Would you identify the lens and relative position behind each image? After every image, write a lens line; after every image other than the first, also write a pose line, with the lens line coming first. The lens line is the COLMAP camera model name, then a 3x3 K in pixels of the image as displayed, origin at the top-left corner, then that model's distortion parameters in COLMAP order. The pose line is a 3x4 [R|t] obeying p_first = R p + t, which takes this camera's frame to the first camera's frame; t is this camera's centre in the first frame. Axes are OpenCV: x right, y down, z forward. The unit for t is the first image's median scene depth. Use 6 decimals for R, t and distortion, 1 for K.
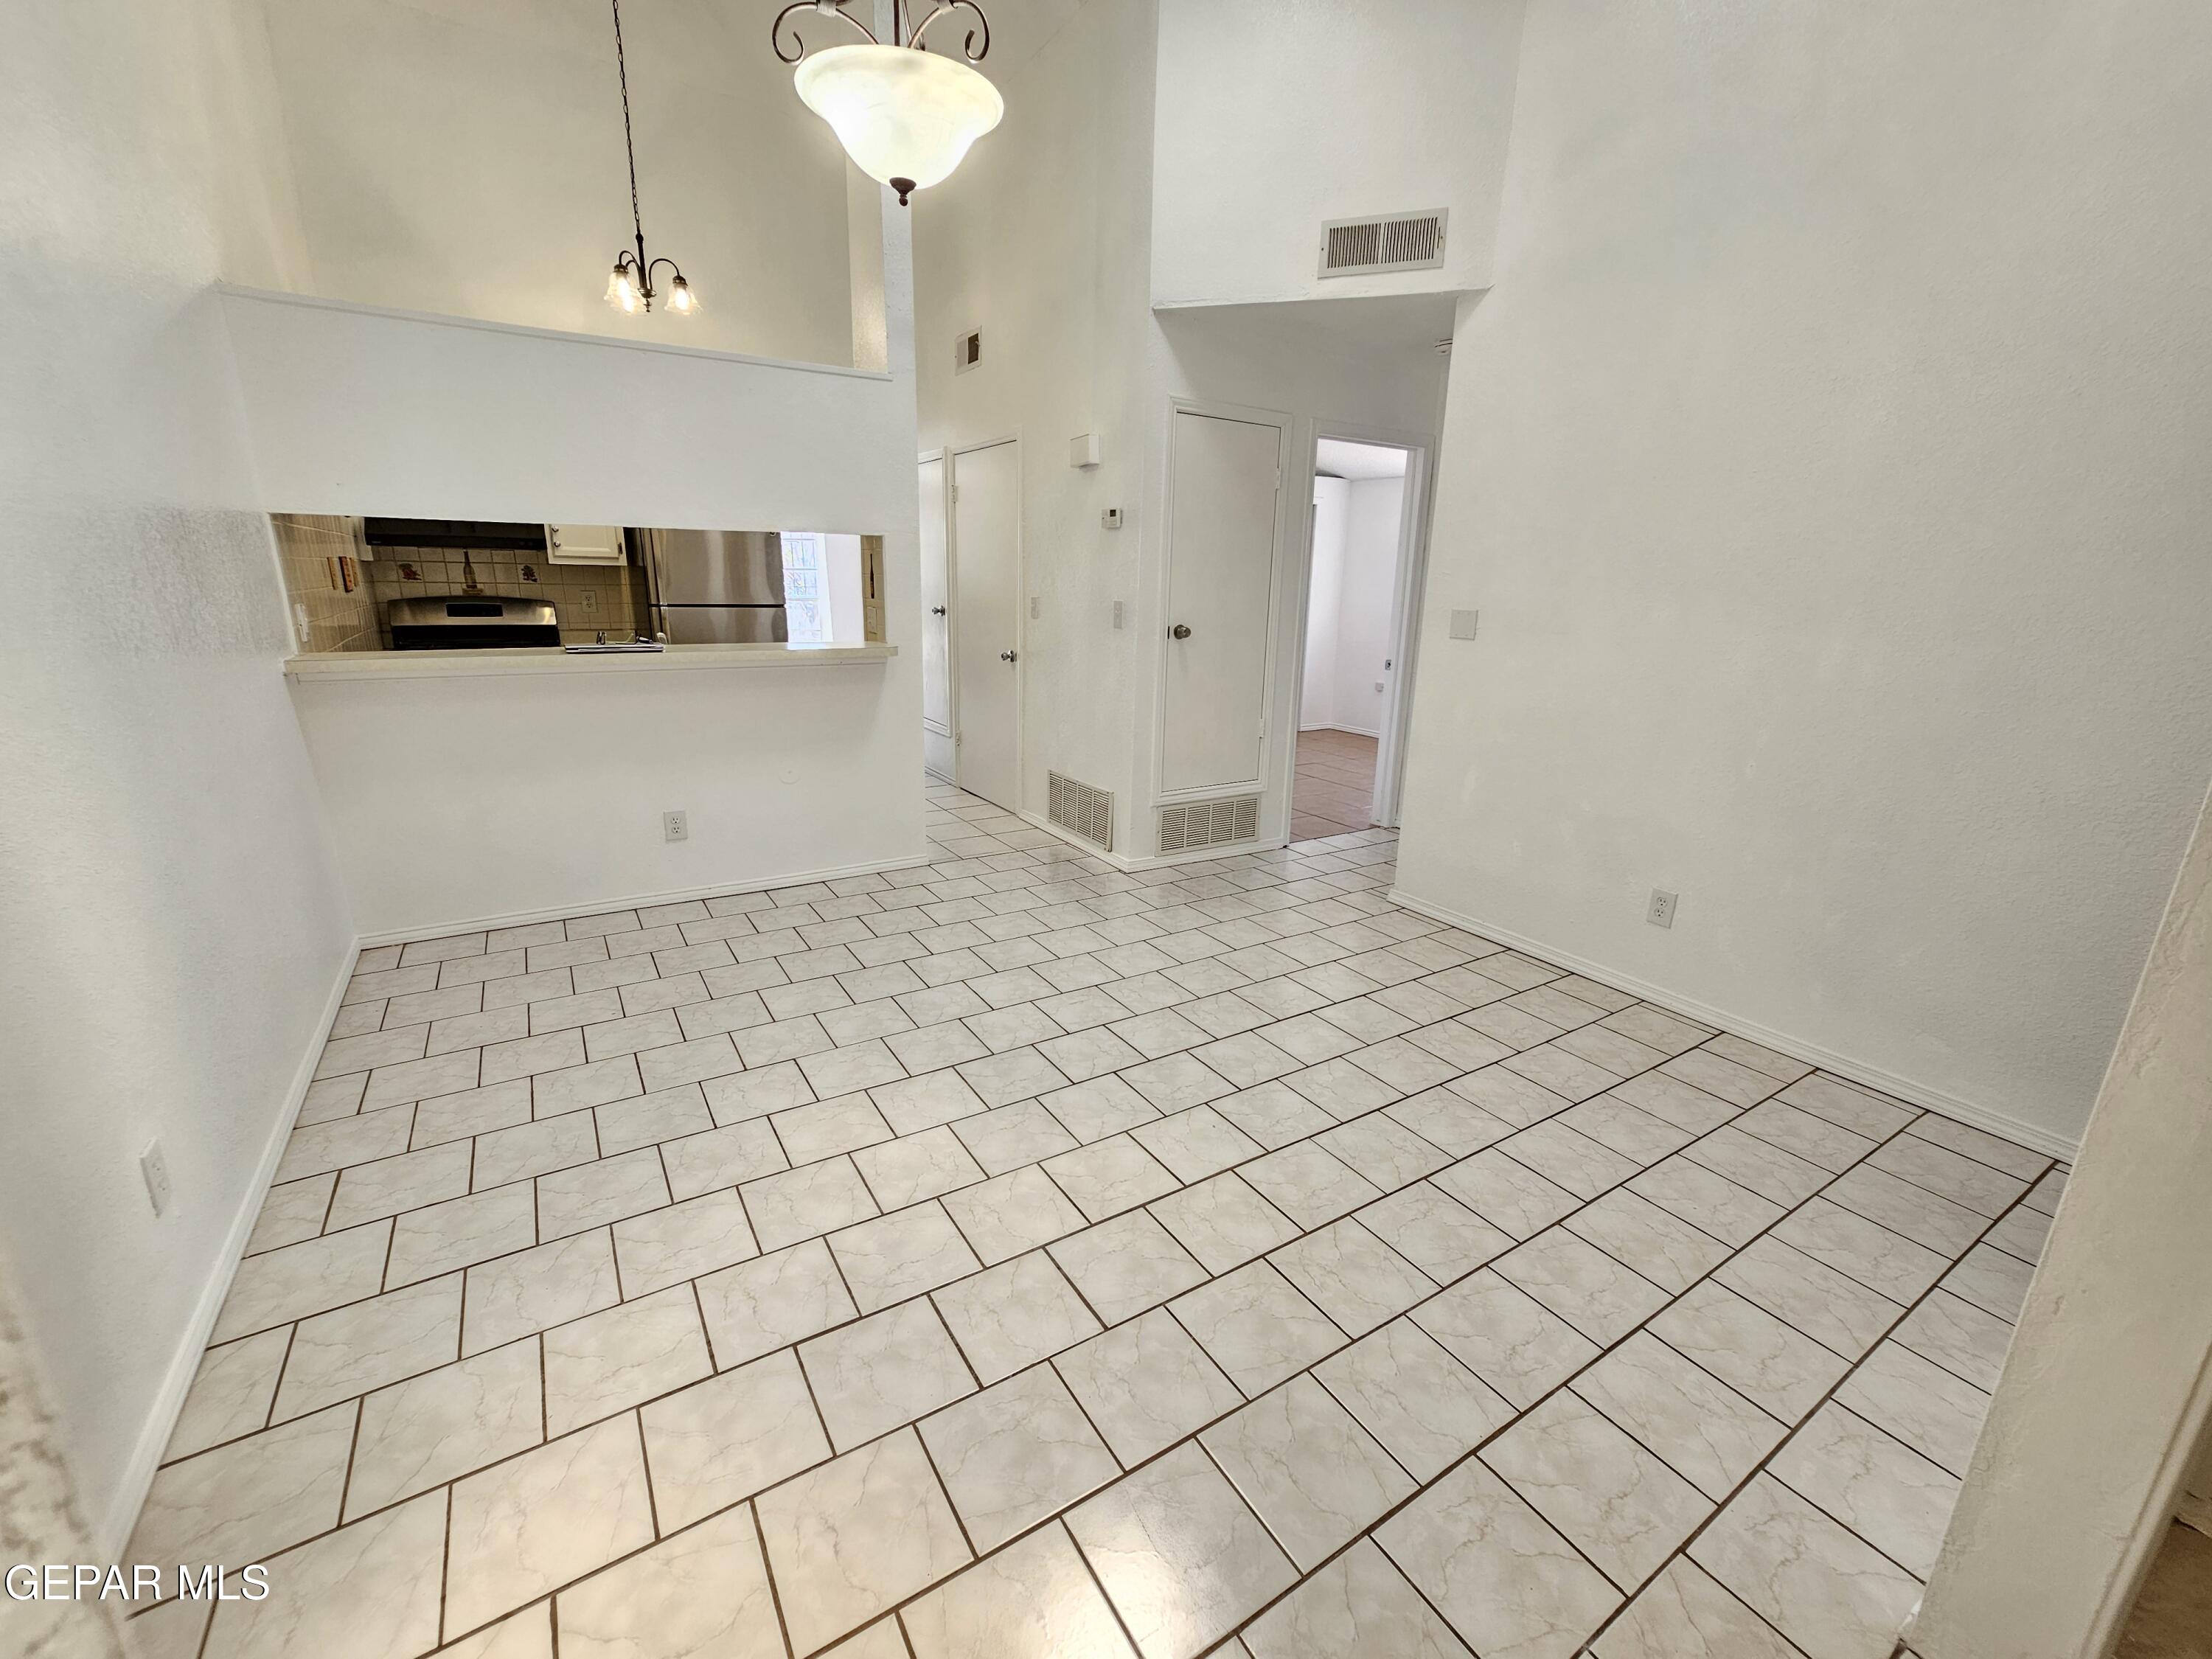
lens RADIAL K [[903.8, 0, 1104.0], [0, 903.8, 830.0], [0, 0, 1]] dist [-0.002746, -0.000147]
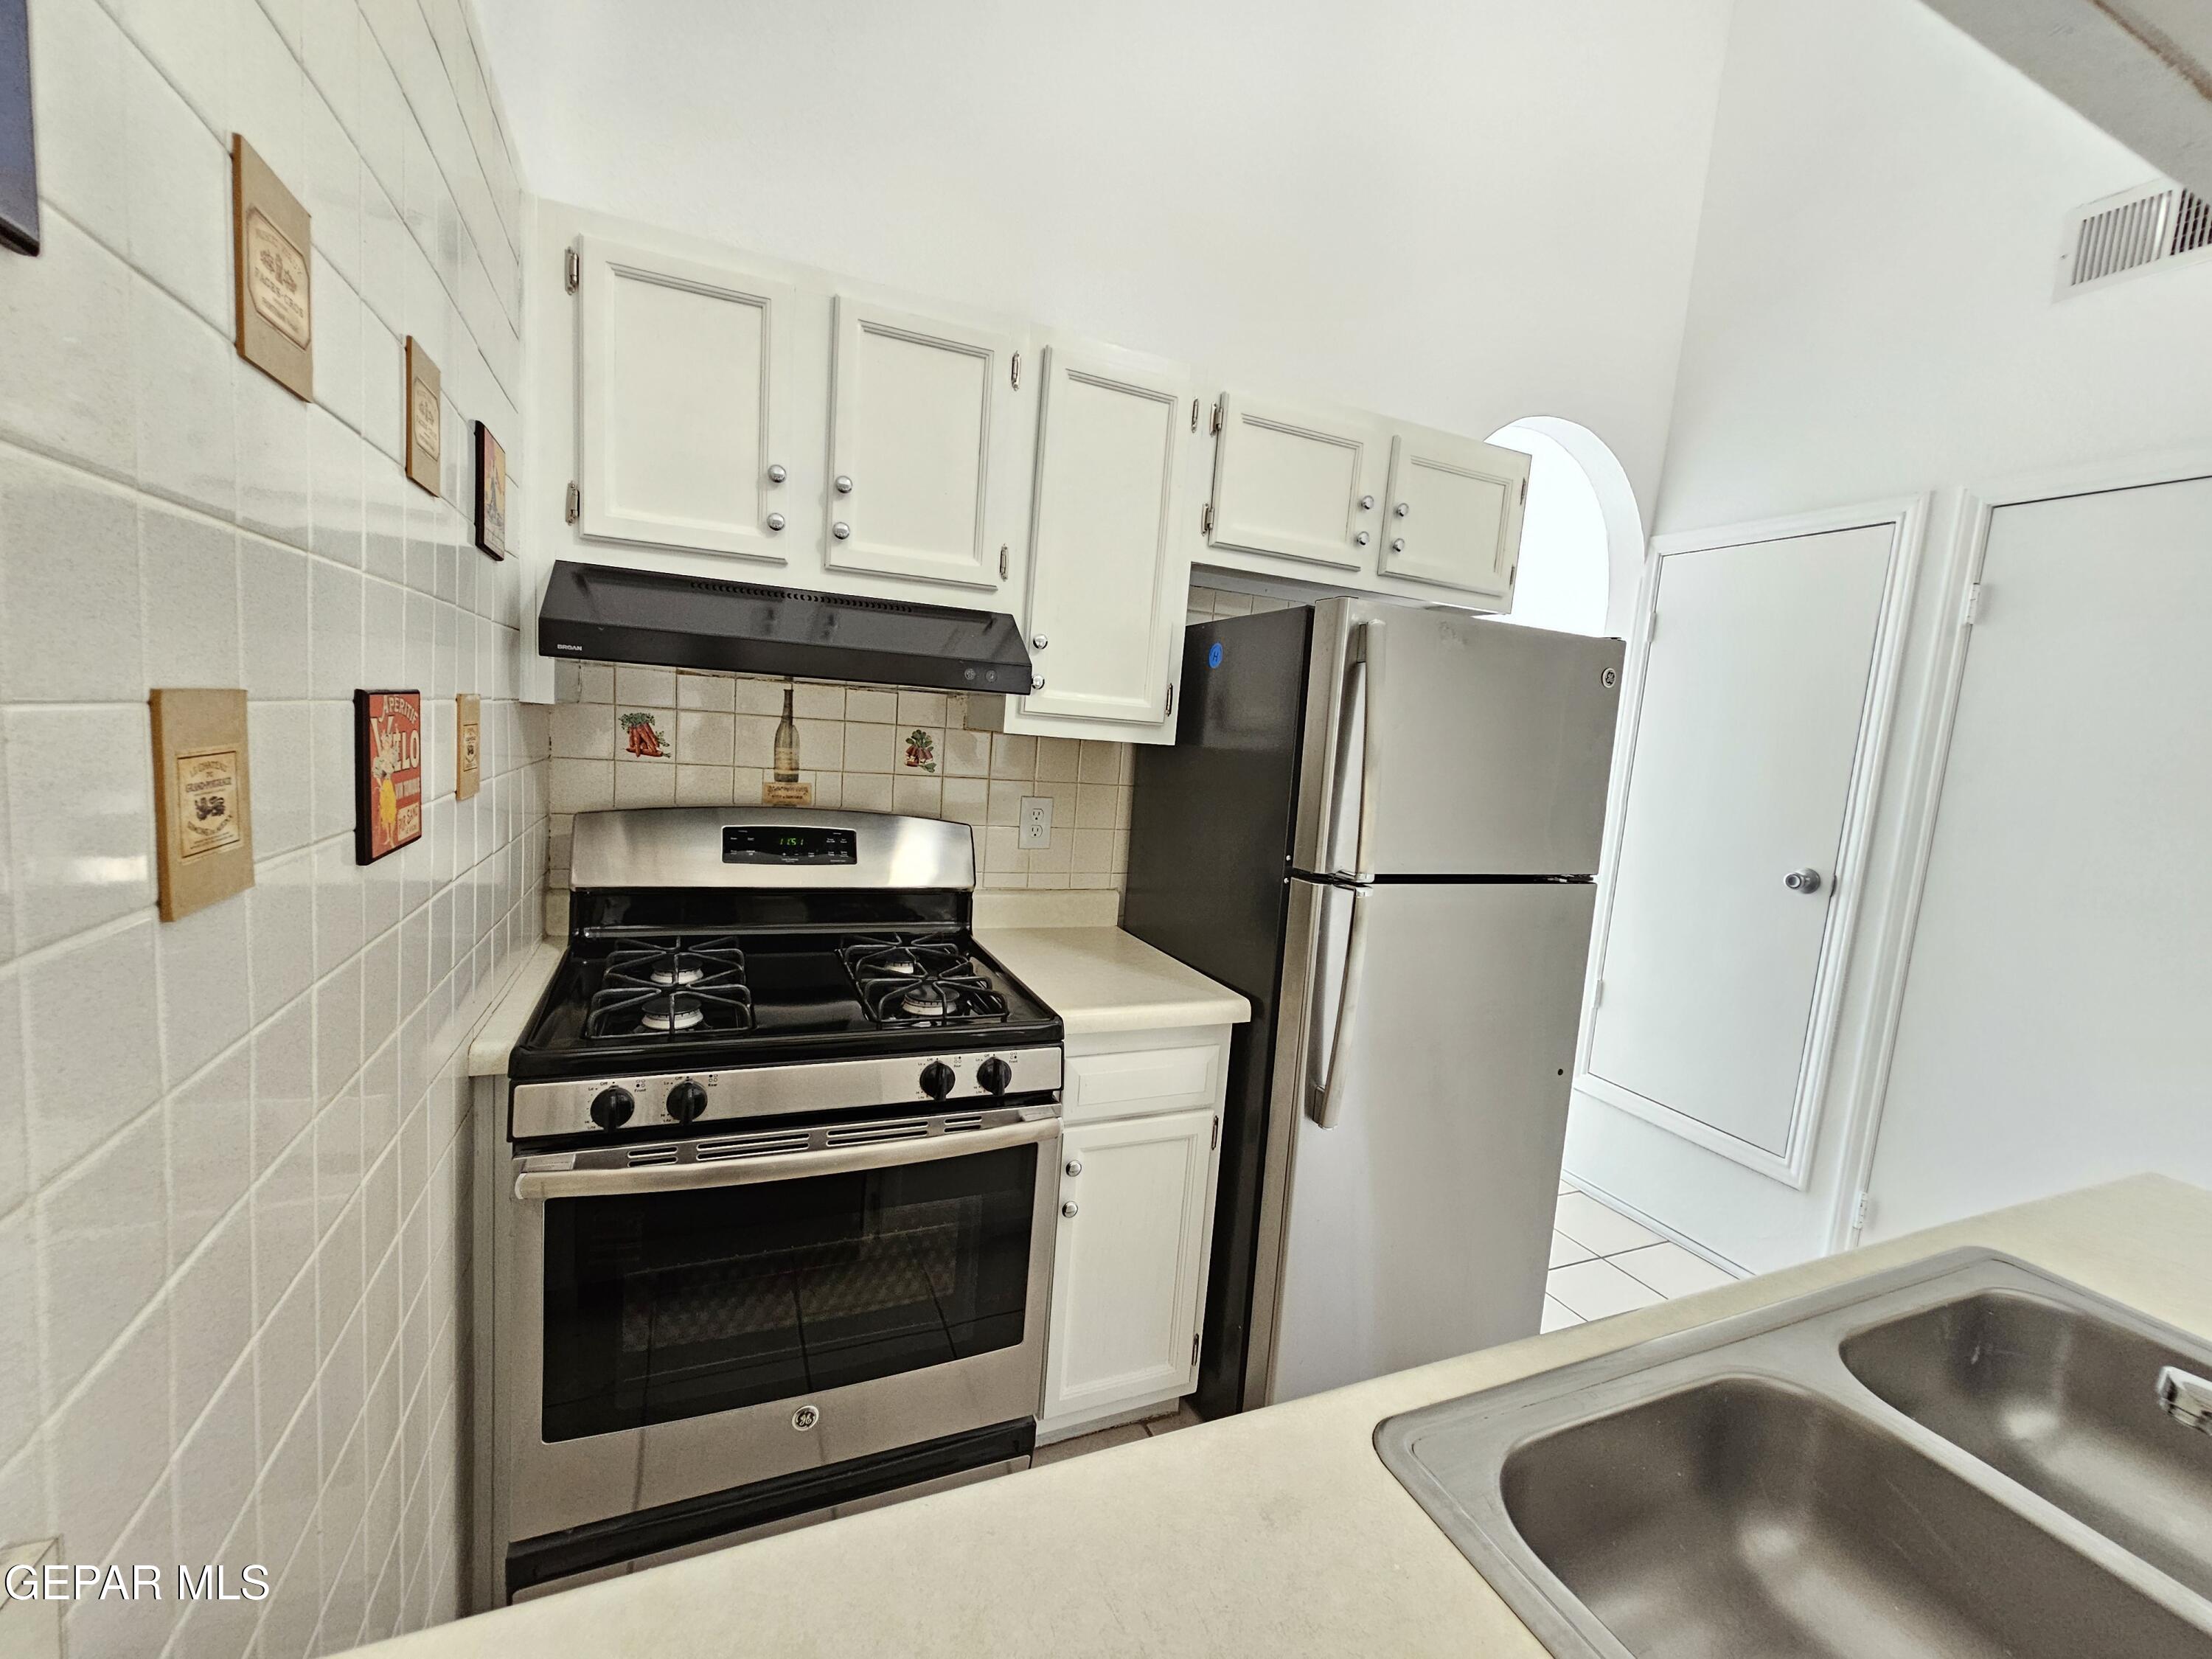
lens RADIAL K [[903.8, 0, 1104.0], [0, 903.8, 830.0], [0, 0, 1]] dist [-0.002746, -0.000147]
pose [[0.986318, 0.067837, -0.150248, -0.525107], [-0.091523, 0.983377, -0.156821, -0.206737], [0.137112, 0.168427, 0.976132, 0.670335]]
